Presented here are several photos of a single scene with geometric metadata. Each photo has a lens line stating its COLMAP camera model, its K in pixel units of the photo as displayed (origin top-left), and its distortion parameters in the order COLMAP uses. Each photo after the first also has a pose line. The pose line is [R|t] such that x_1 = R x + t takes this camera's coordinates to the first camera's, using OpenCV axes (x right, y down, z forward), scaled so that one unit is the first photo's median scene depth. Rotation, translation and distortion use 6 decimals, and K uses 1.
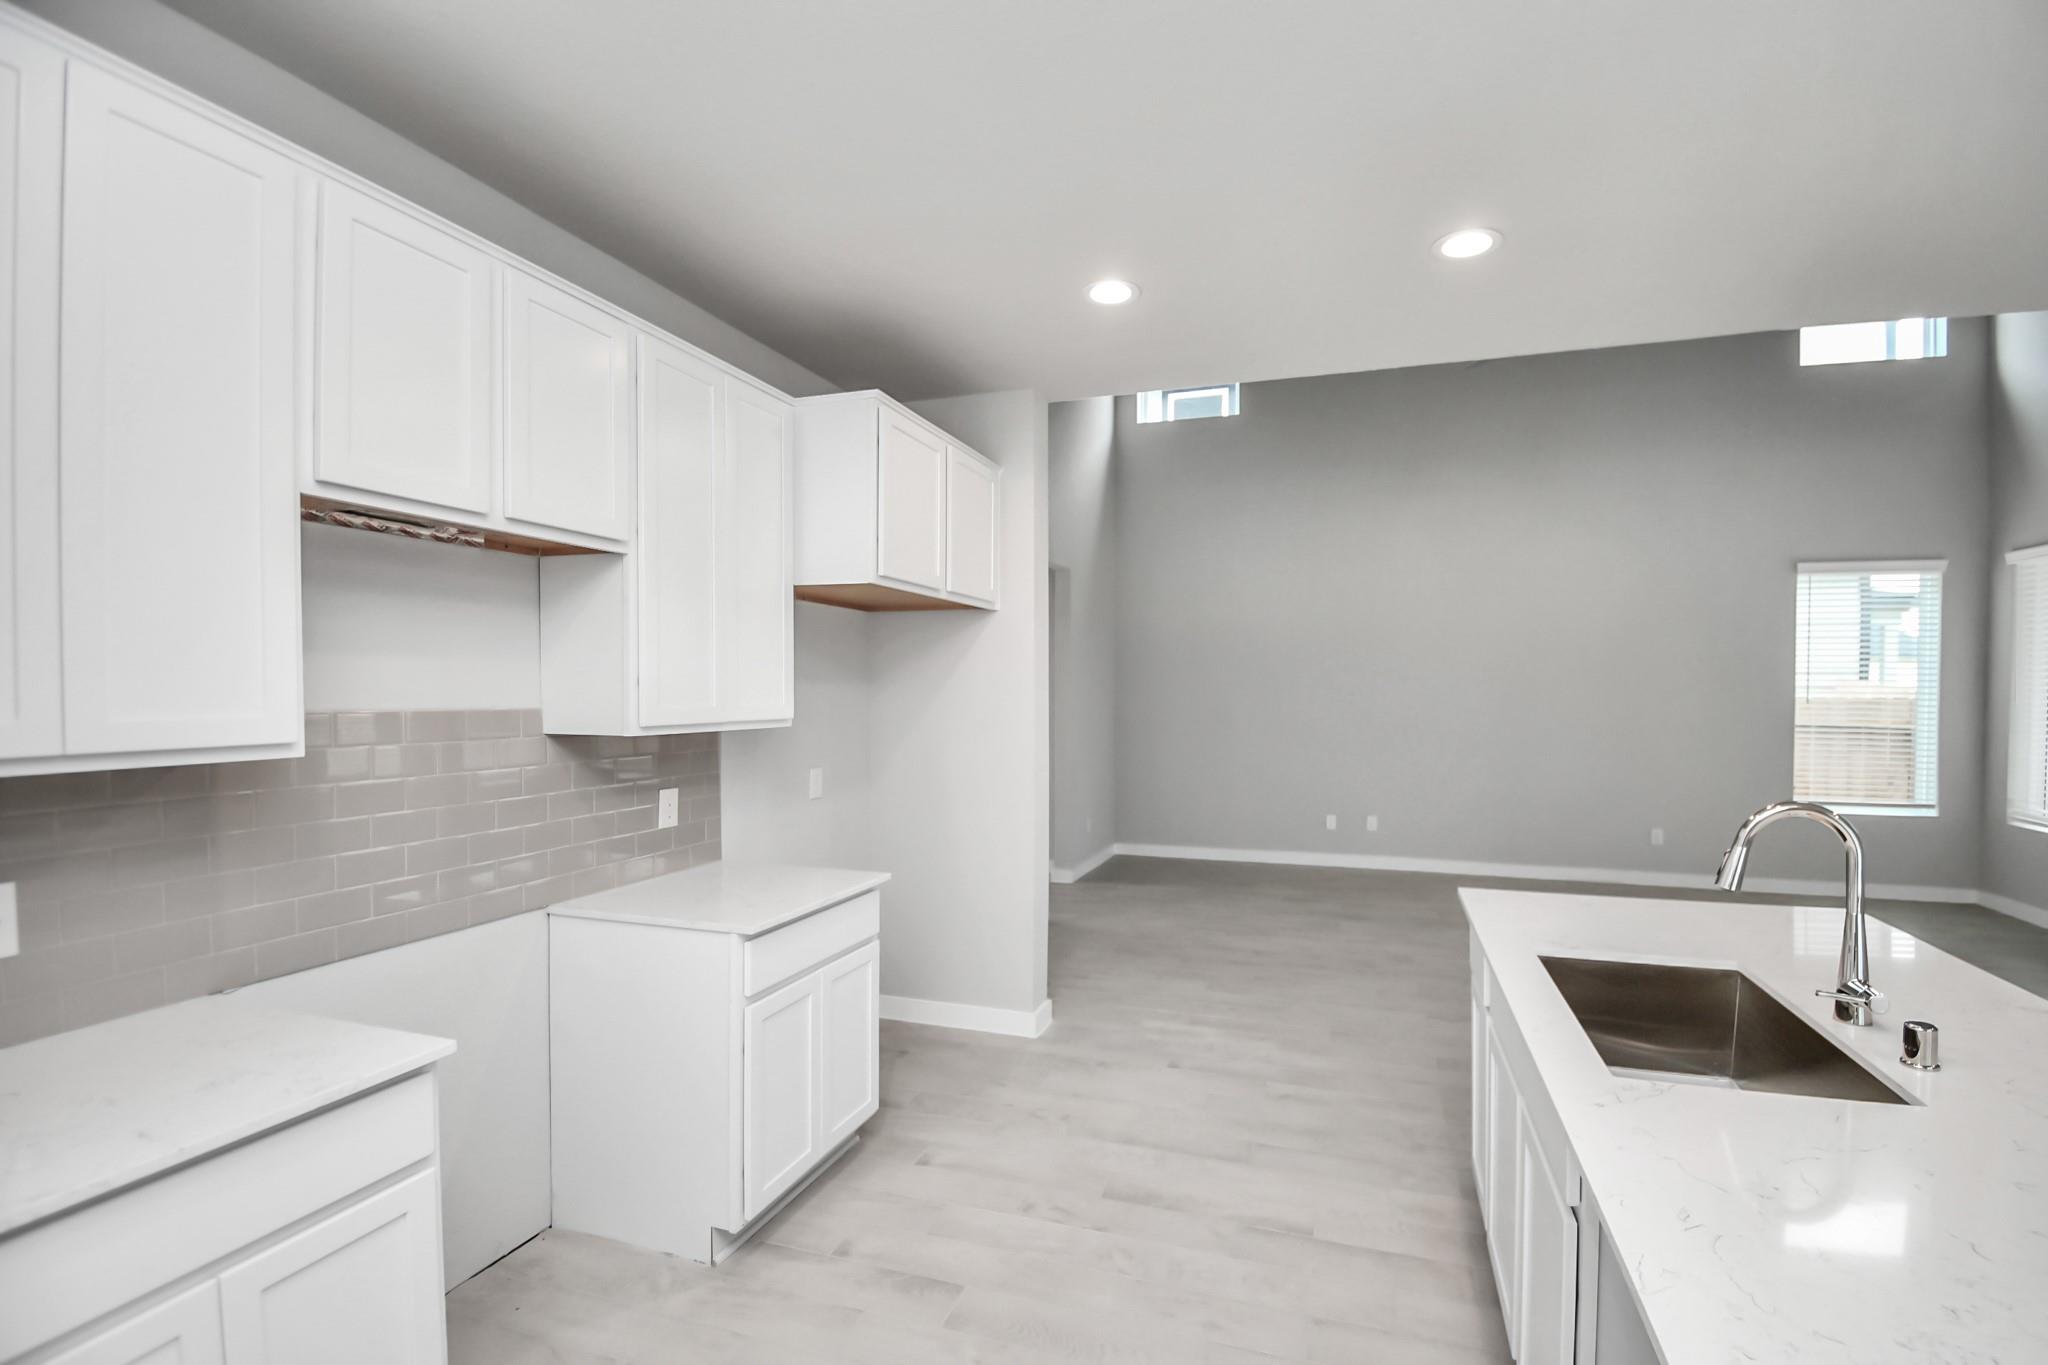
lens RADIAL K [[902.2, 0, 1078.7], [0, 902.2, 704.9], [0, 0, 1]] dist [0.014781, -0.021892]
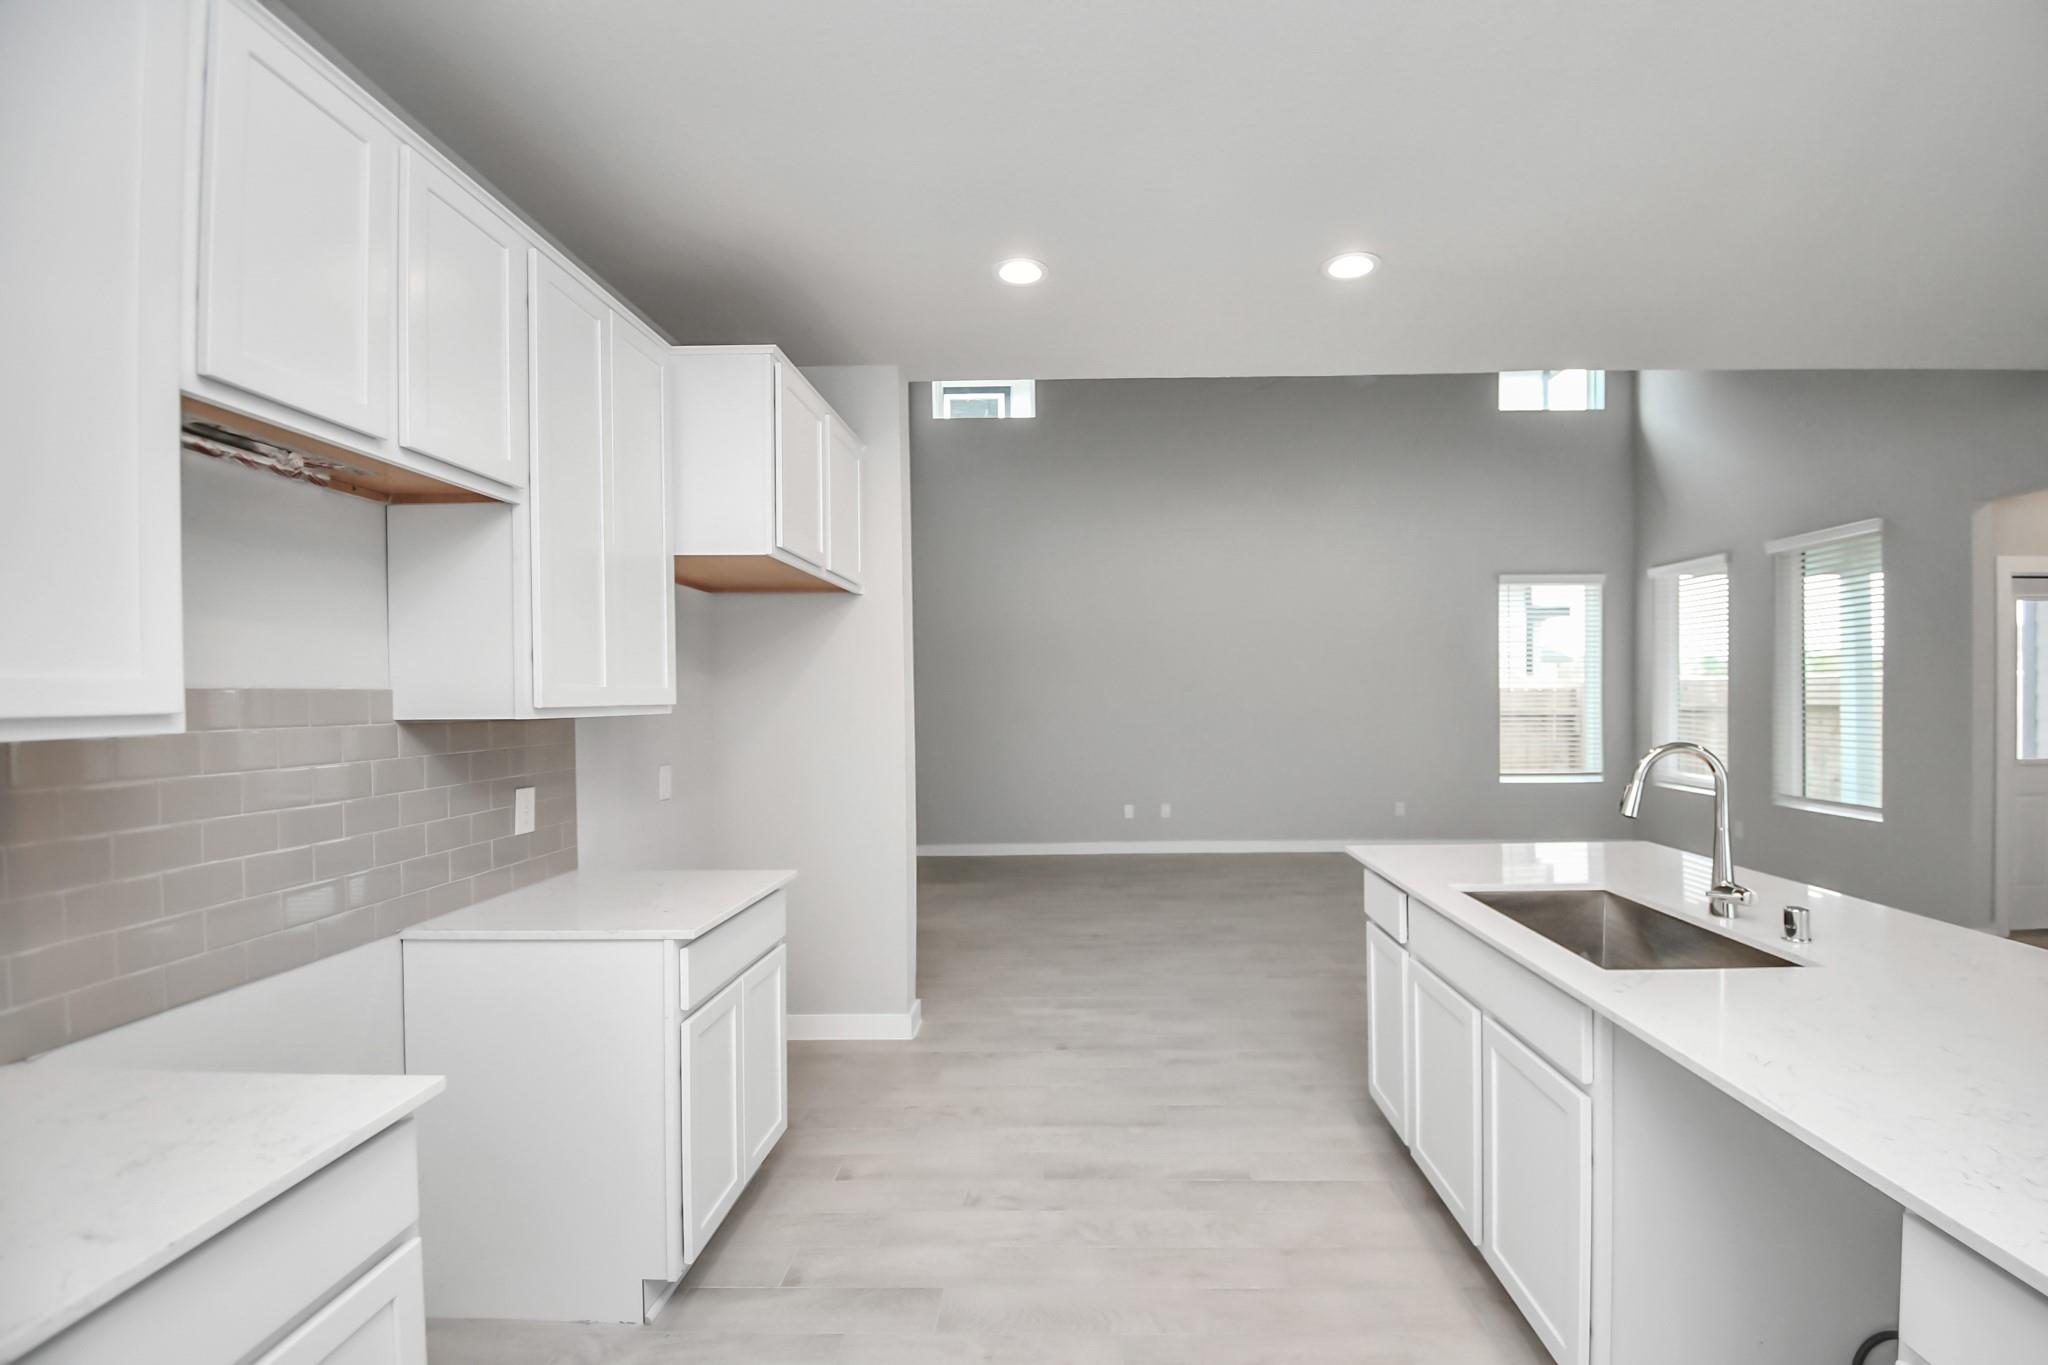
lens RADIAL K [[902.2, 0, 1078.7], [0, 902.2, 704.9], [0, 0, 1]] dist [0.014781, -0.021892]
pose [[0.956958, -0.015011, 0.289837, -0.199722], [0.017478, 0.999830, -0.005927, 0.028694], [-0.289699, 0.010738, 0.957058, 0.031768]]
